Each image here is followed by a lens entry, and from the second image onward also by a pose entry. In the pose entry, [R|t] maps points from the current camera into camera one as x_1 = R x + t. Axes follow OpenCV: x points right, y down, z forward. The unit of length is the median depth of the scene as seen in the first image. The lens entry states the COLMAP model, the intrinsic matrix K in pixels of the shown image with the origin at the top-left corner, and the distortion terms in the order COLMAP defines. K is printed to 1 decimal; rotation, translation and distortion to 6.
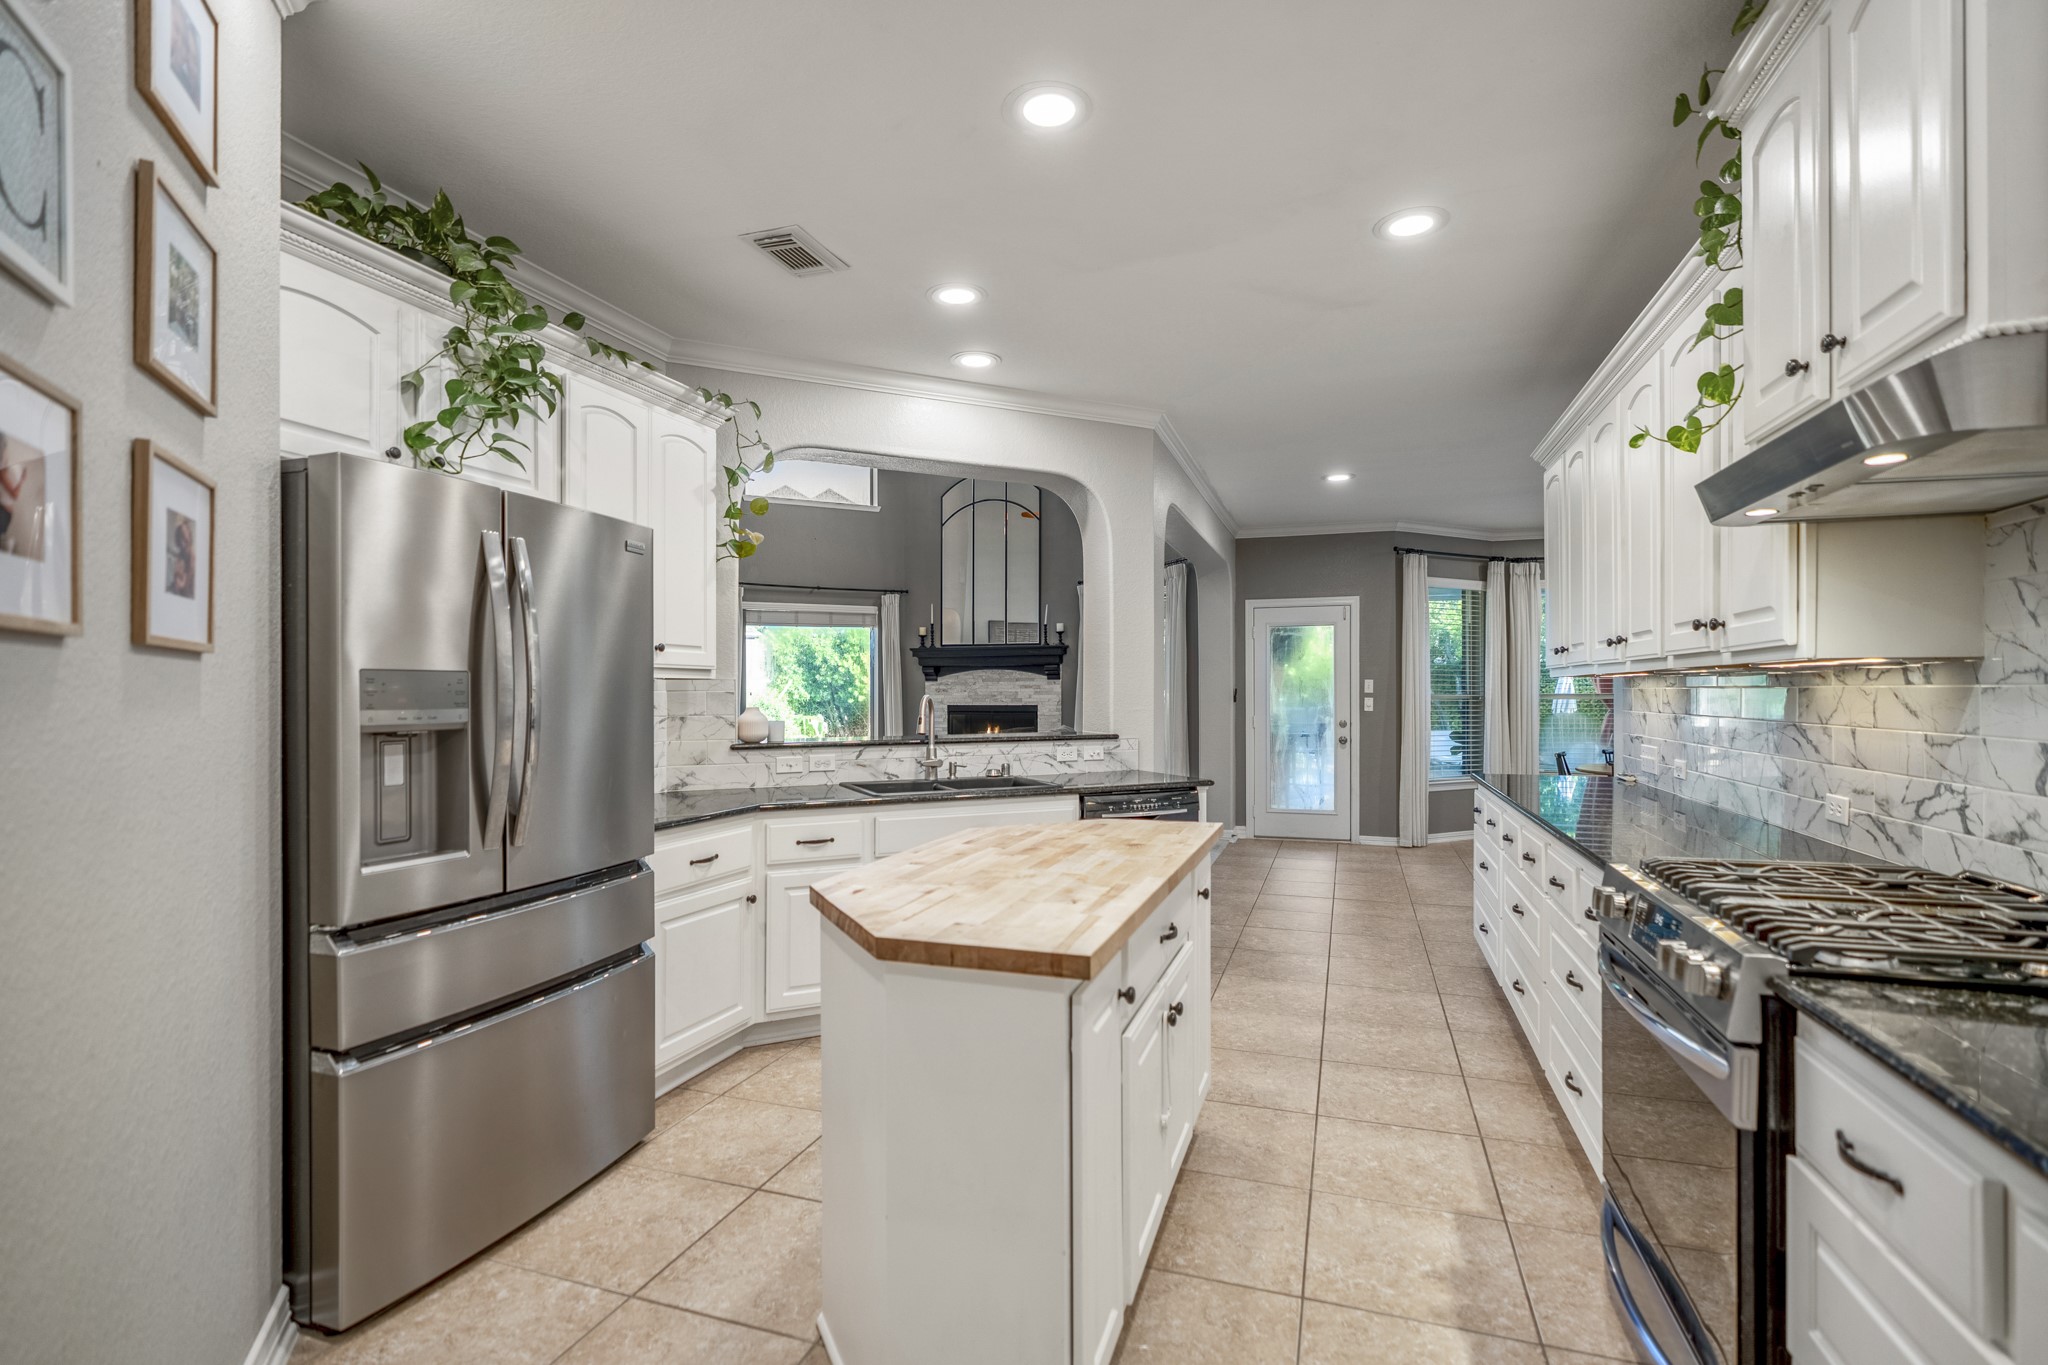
lens RADIAL K [[941.9, 0, 1024.0], [0, 941.9, 682.5], [0, 0, 1]] dist [-0.000051, -0.000166]
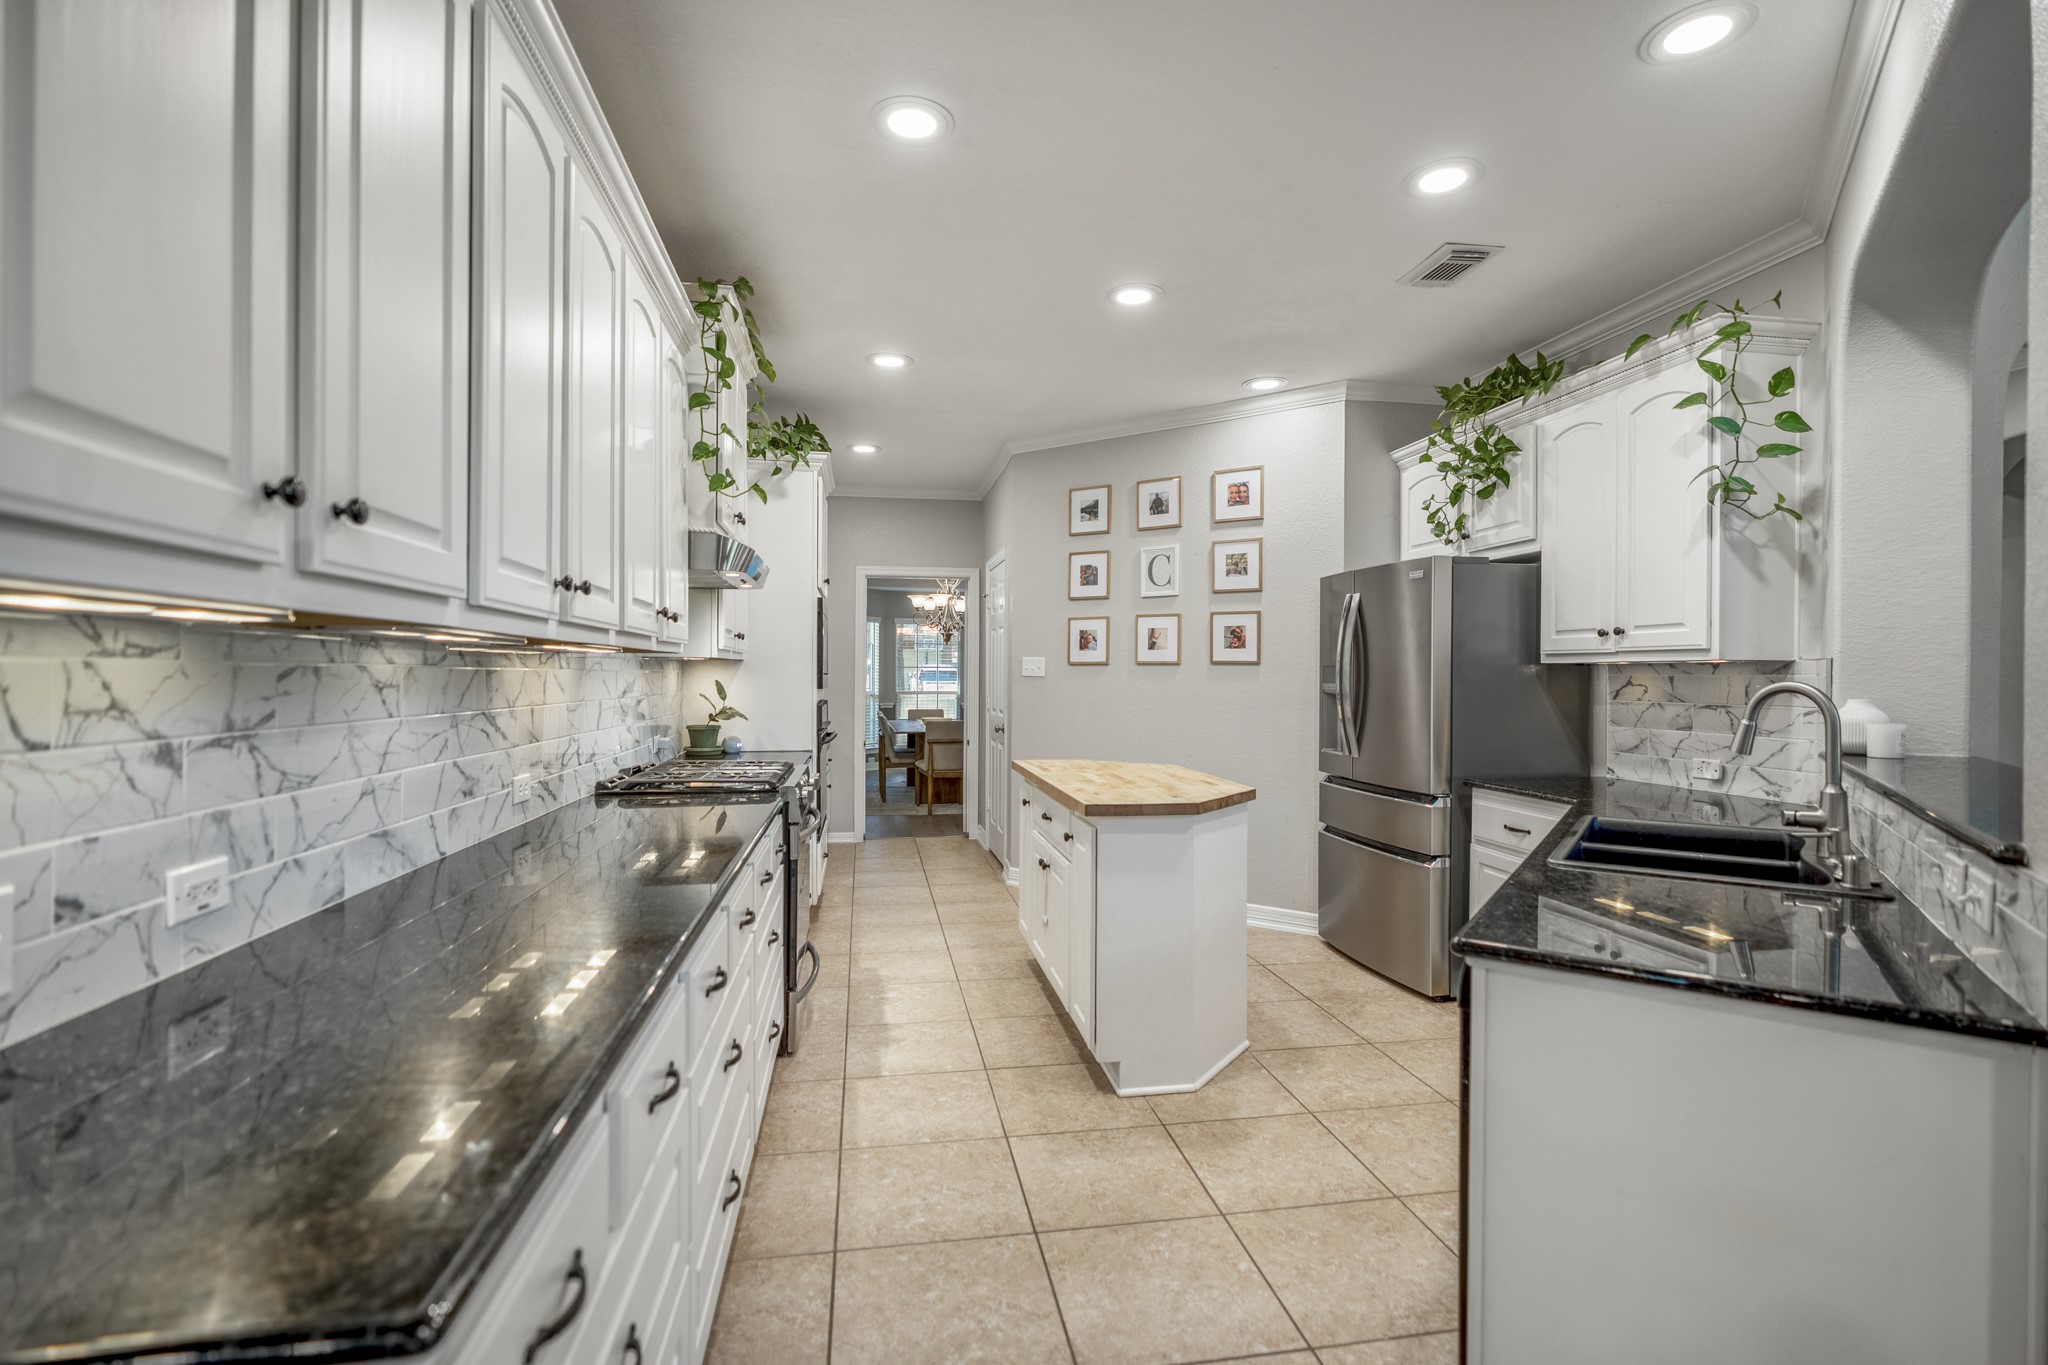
lens RADIAL K [[941.9, 0, 1024.0], [0, 941.9, 682.5], [0, 0, 1]] dist [-0.000051, -0.000166]
pose [[-0.877960, 0.002729, -0.478727, 0.793146], [0.003376, 0.999994, -0.000490, 0.019452], [0.478723, -0.002046, -0.877964, 1.961970]]
